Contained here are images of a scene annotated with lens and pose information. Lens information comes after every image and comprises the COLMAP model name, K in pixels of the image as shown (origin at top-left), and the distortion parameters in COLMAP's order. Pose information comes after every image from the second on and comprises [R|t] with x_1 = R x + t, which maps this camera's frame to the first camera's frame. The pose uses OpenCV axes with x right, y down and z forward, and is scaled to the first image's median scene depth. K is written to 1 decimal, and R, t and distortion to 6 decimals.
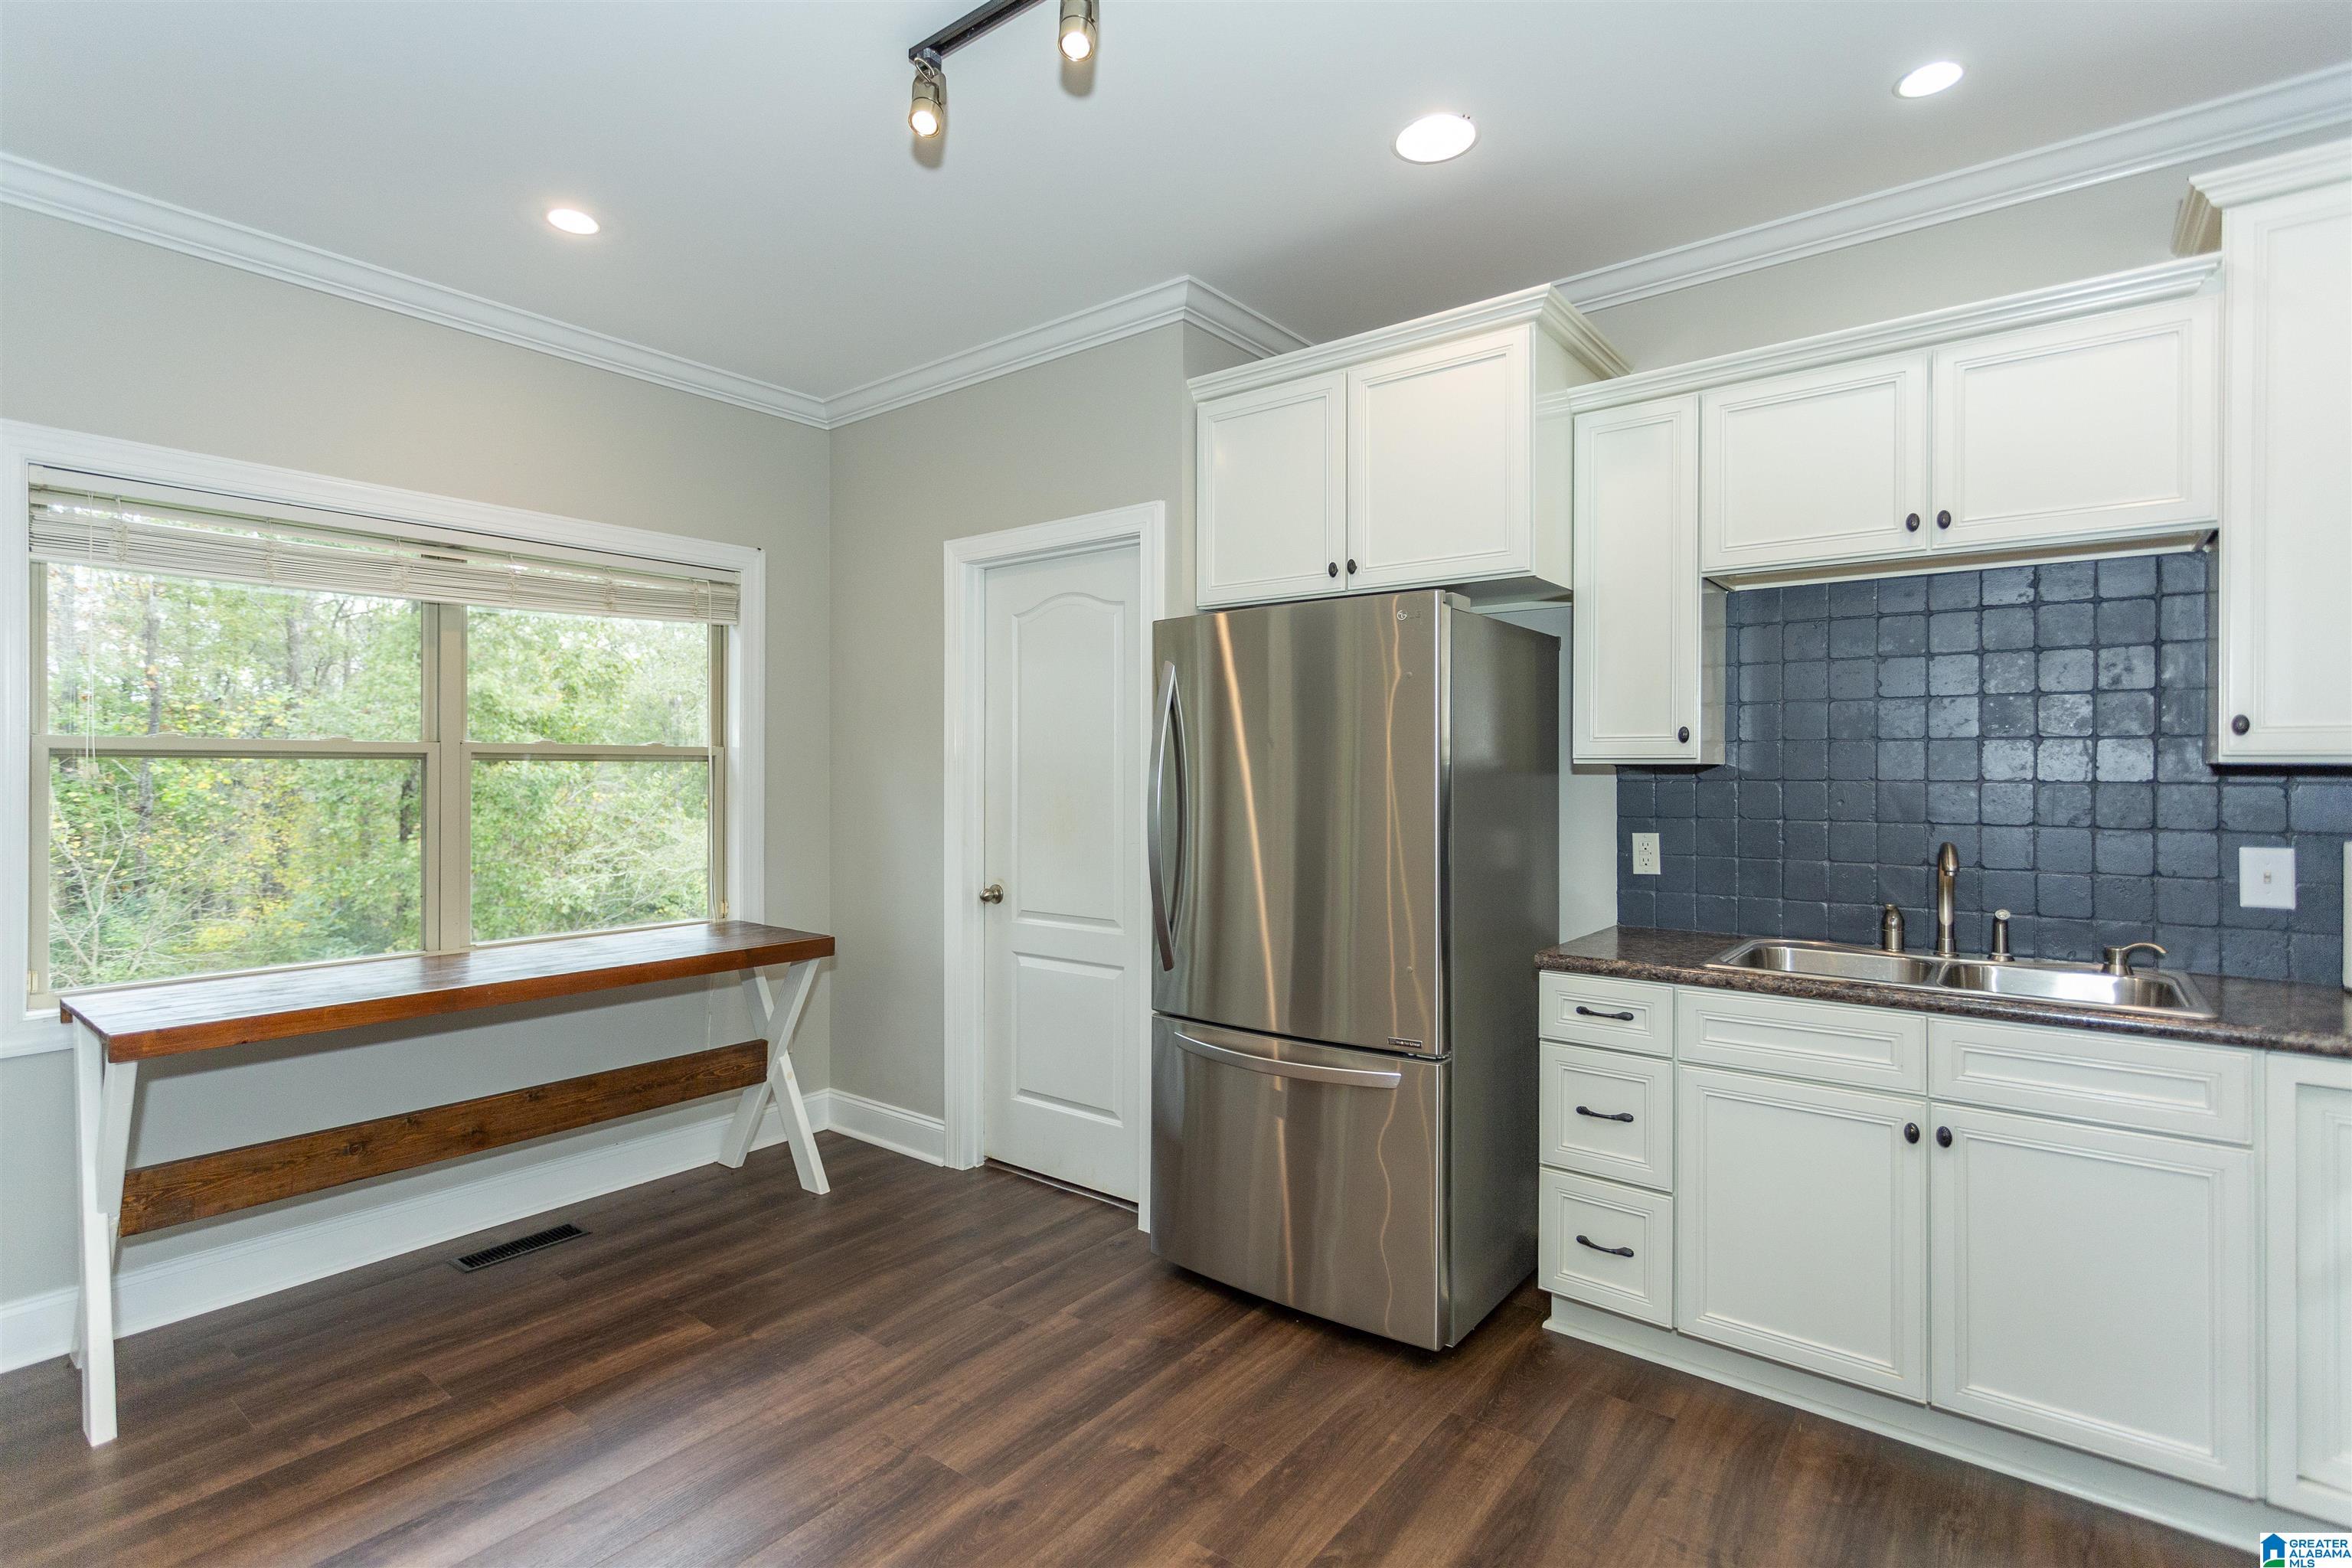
lens RADIAL K [[1120.2, 0, 1125.7], [0, 1120.2, 762.2], [0, 0, 1]] dist [0.005280, 0.004107]
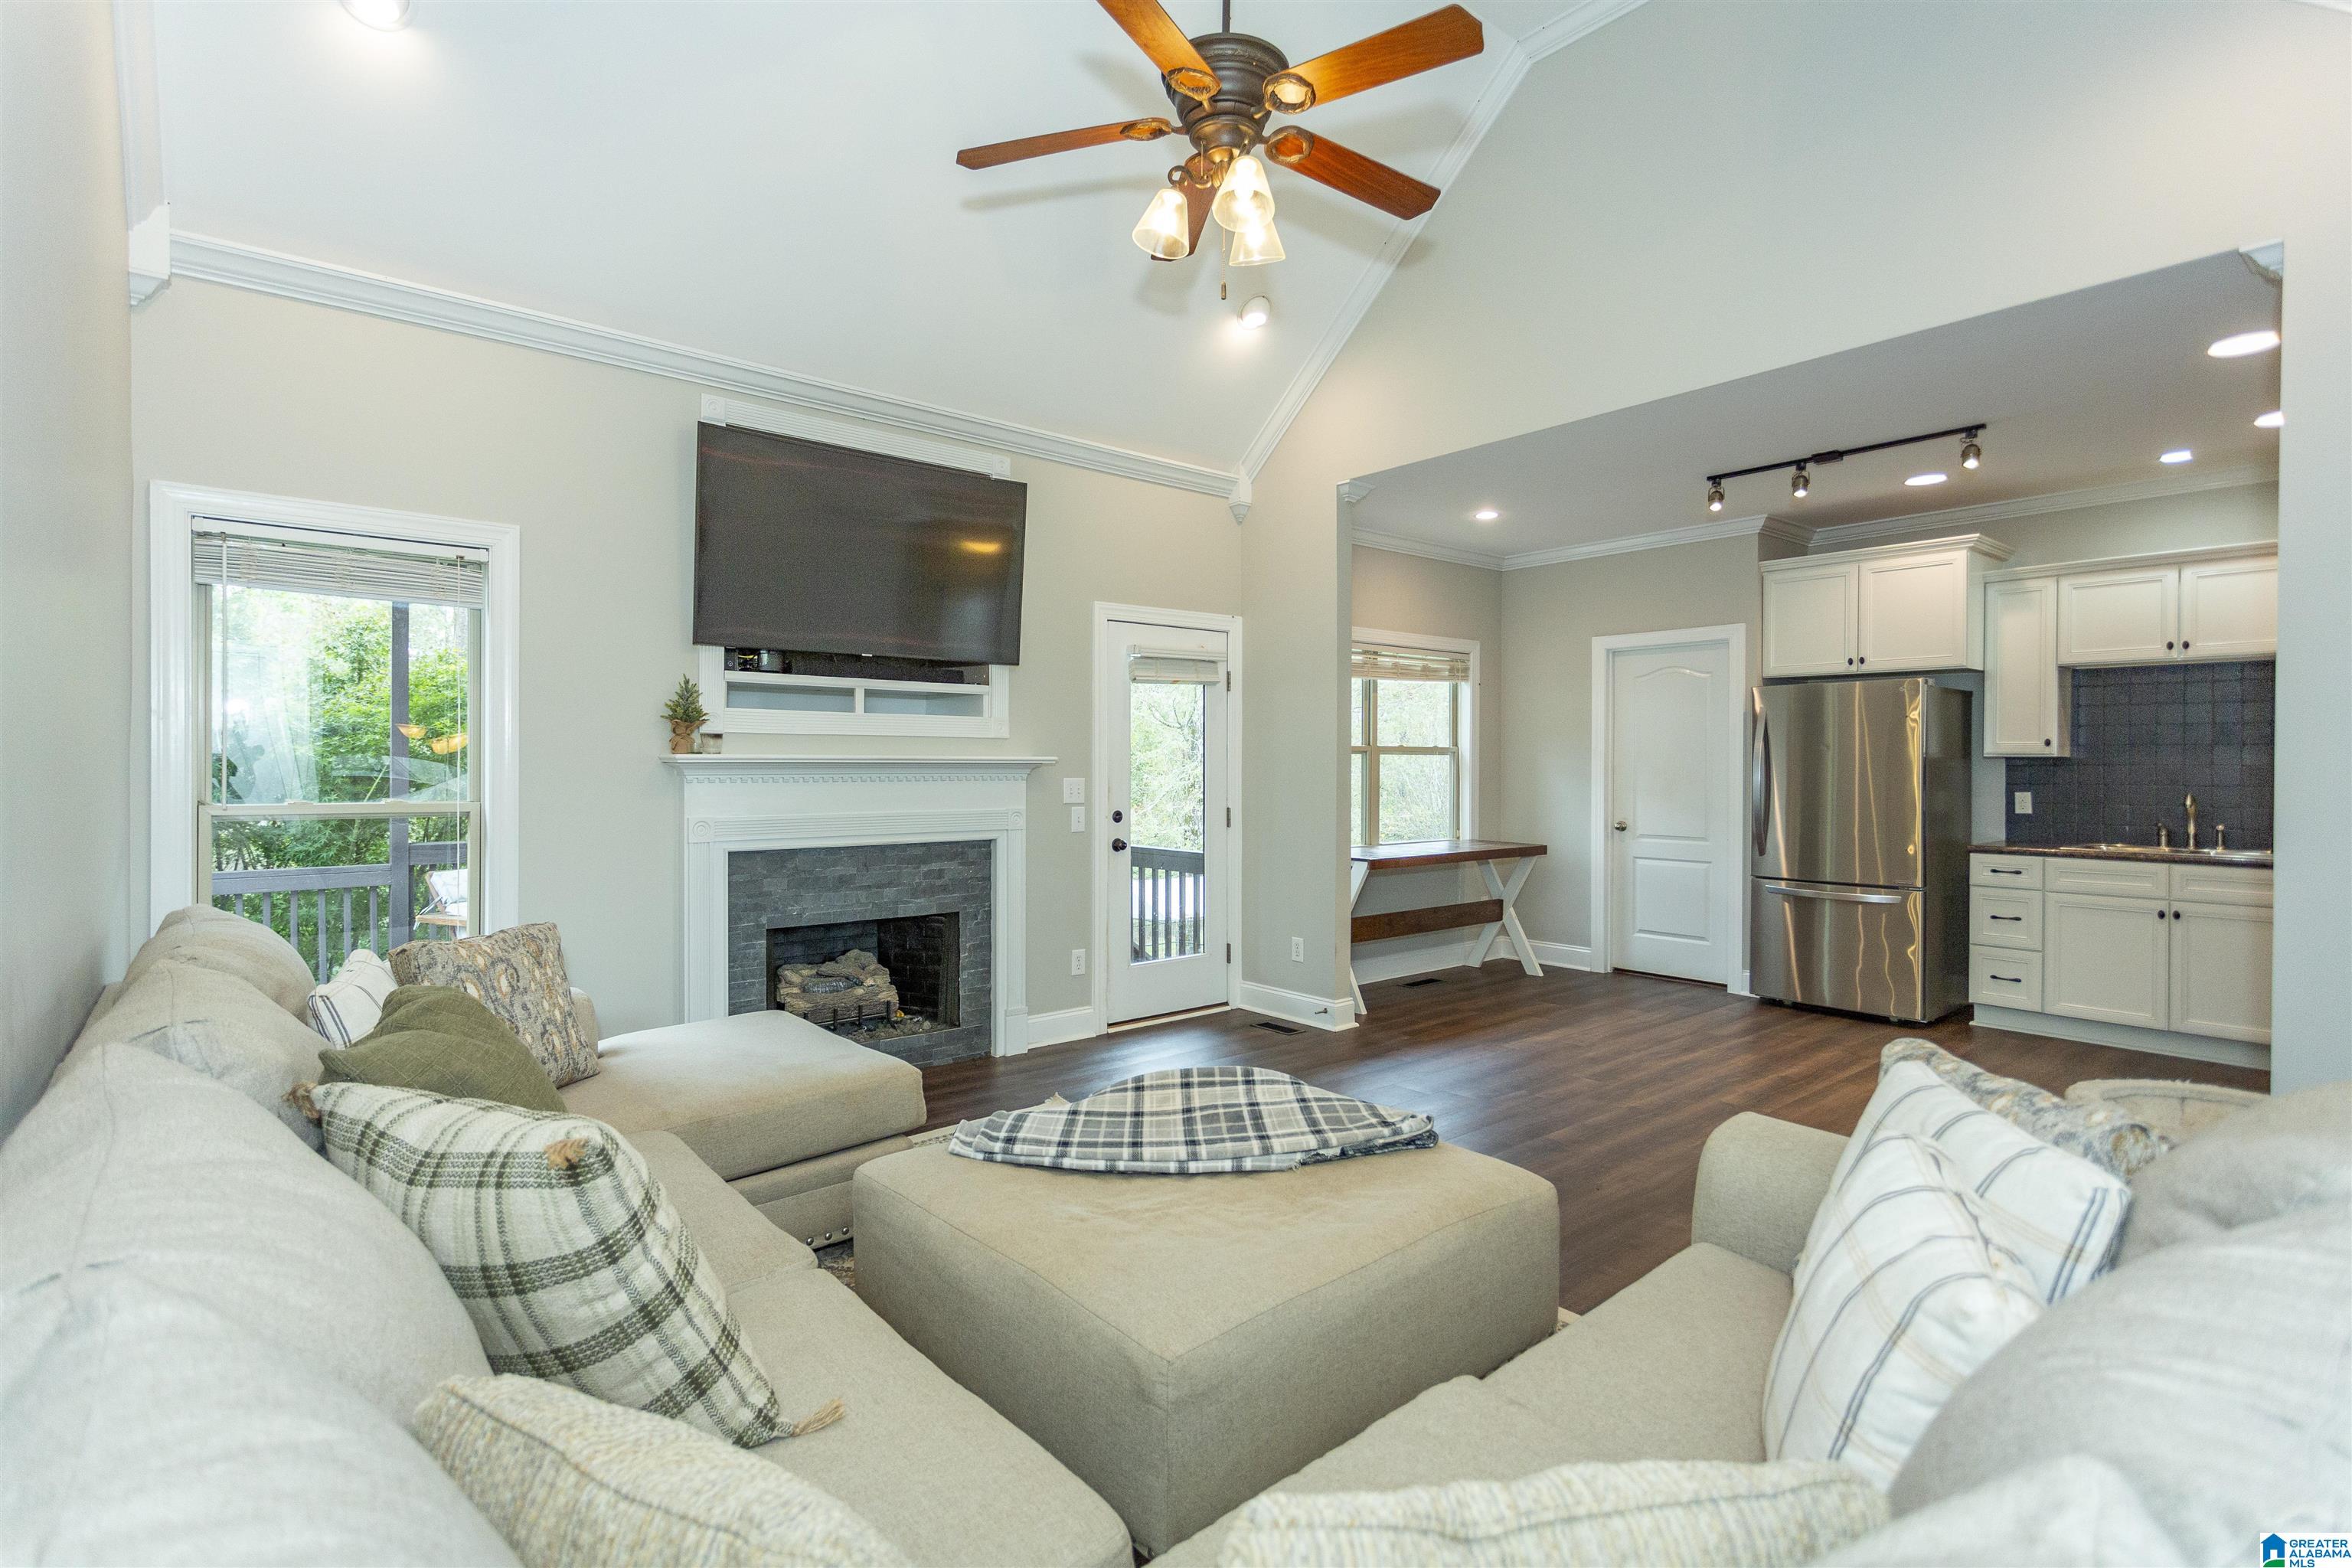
lens RADIAL K [[1120.2, 0, 1151.3], [0, 1120.2, 762.1], [0, 0, 1]] dist [0.005280, 0.004107]
pose [[0.981411, 0.000488, -0.191919, -0.685764], [0.001215, 0.999961, 0.008754, -0.007941], [0.191916, -0.008825, 0.981372, -1.279179]]
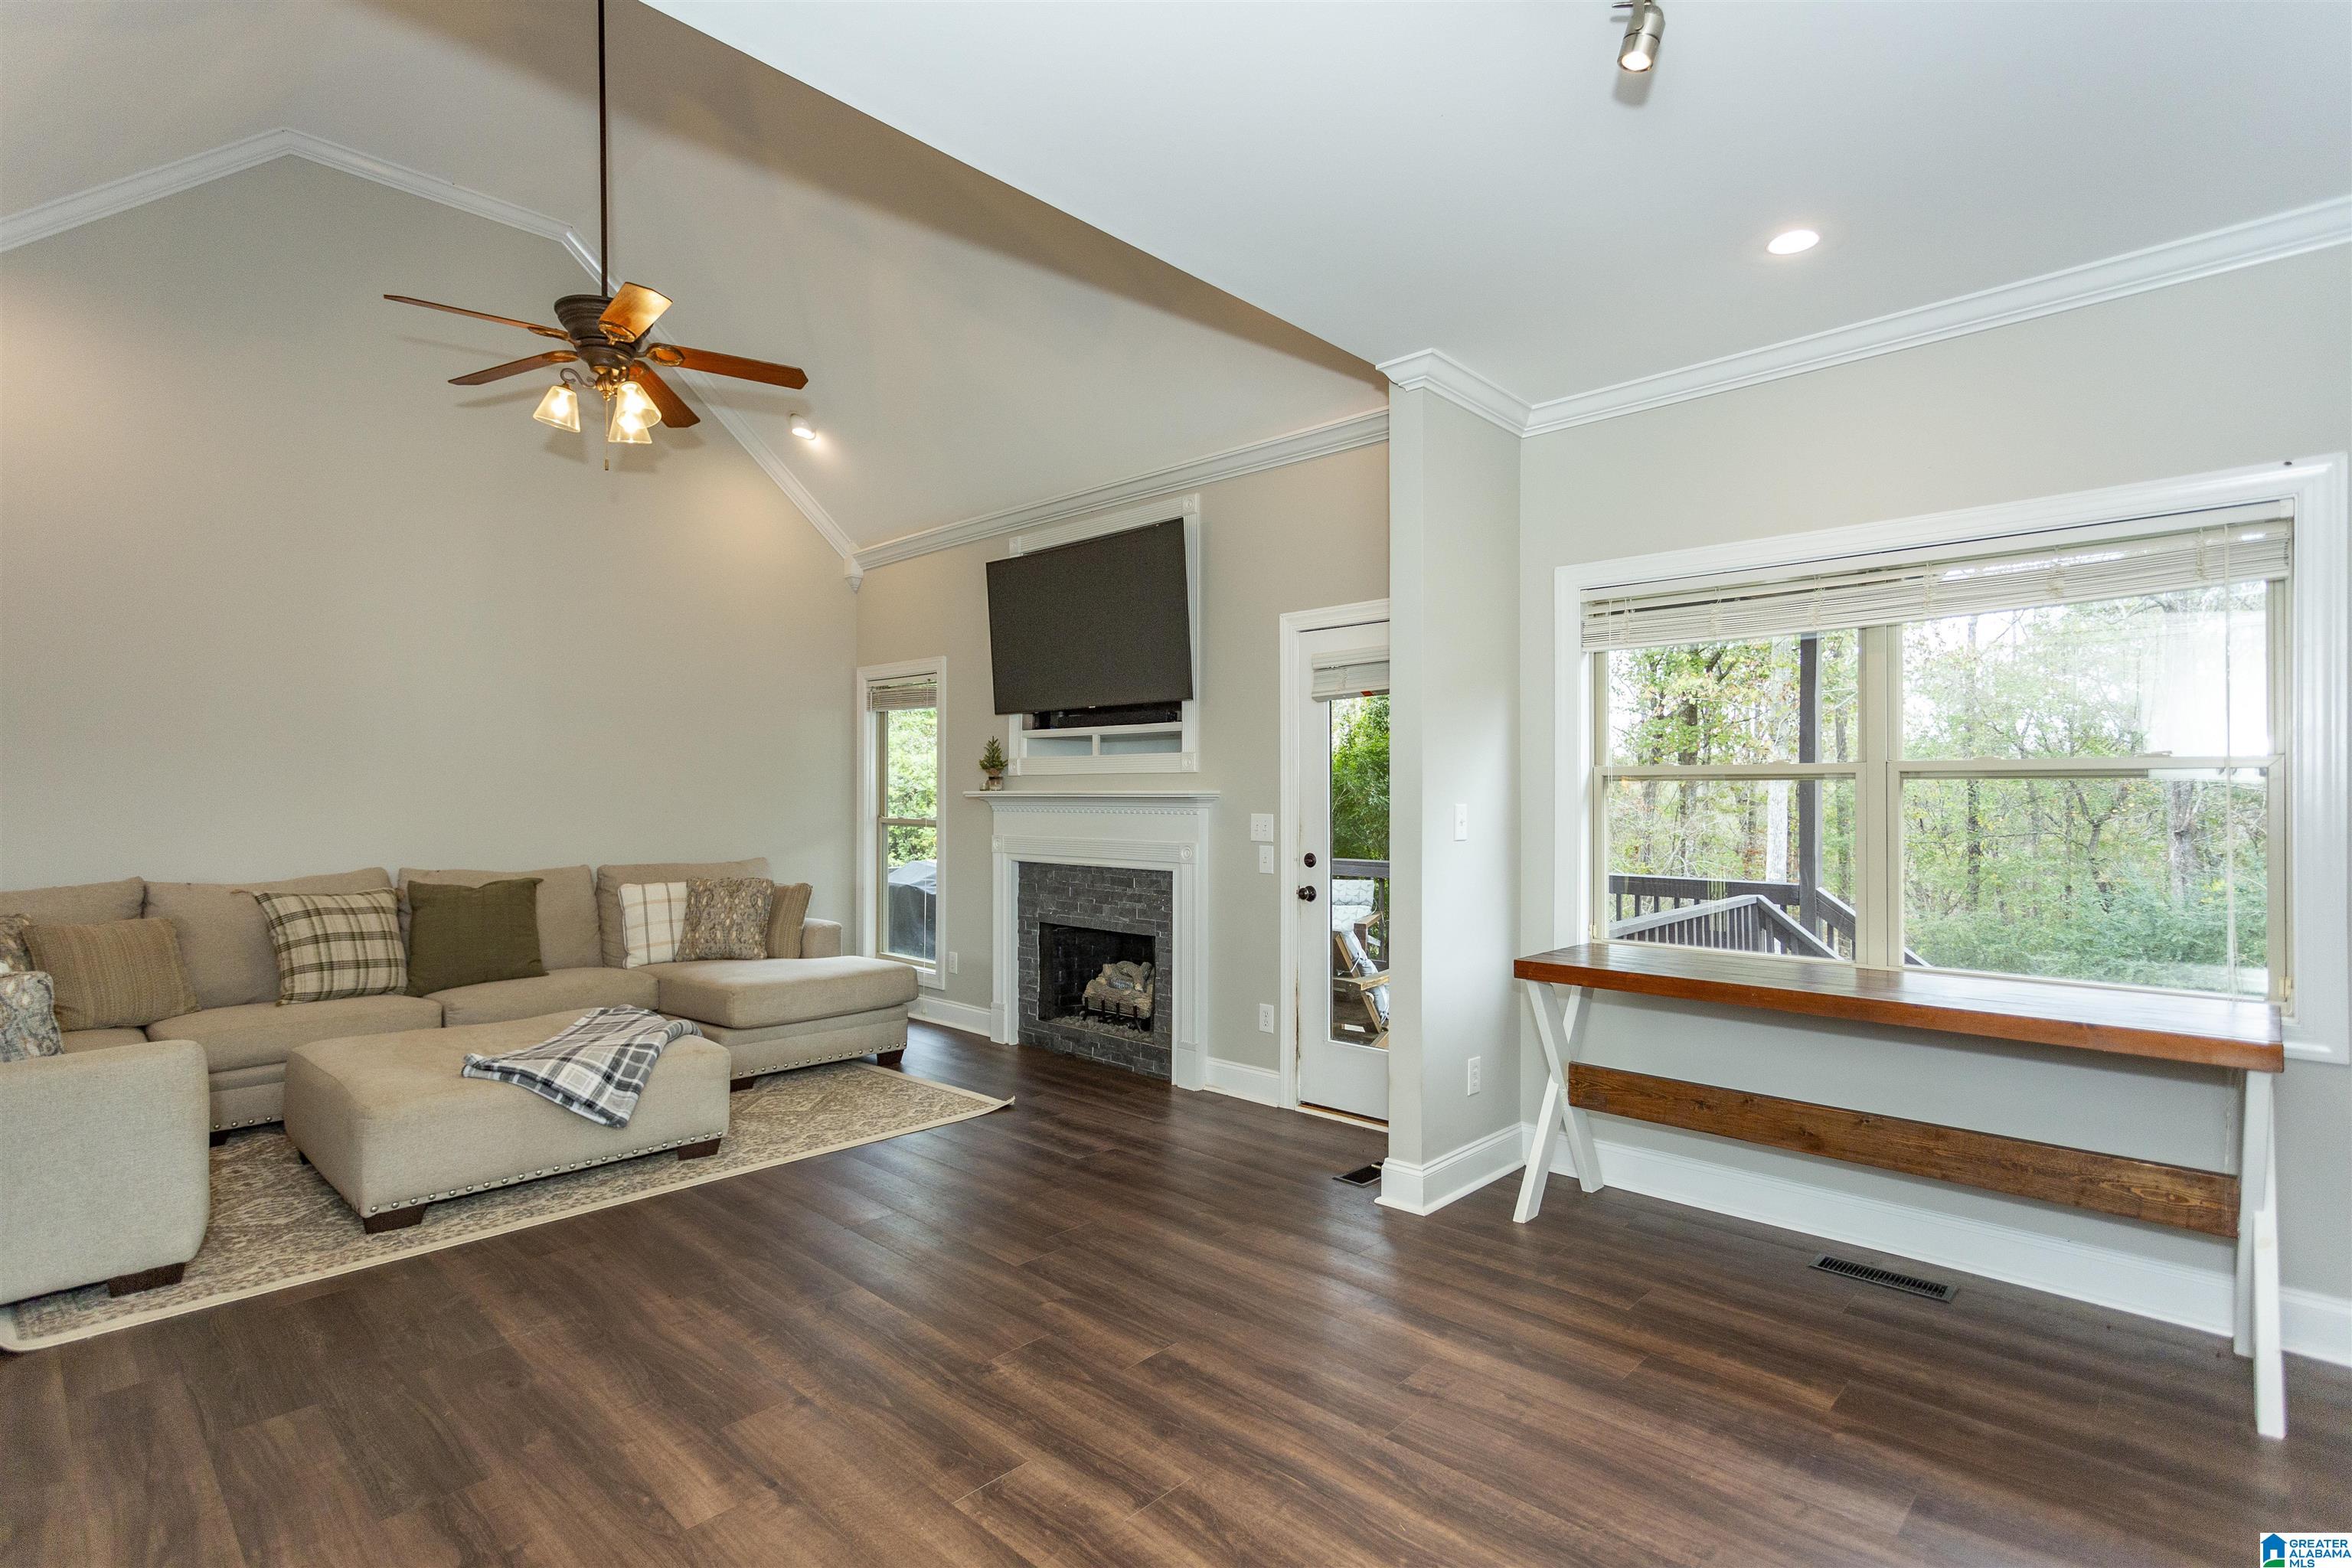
lens RADIAL K [[1120.2, 0, 1167.8], [0, 1120.2, 791.3], [0, 0, 1]] dist [0.005280, 0.004107]
pose [[-0.068327, -0.007711, -0.997633, 0.525198], [0.005879, 0.999950, -0.008132, 0.013451], [0.997646, -0.006421, -0.068278, 0.490539]]
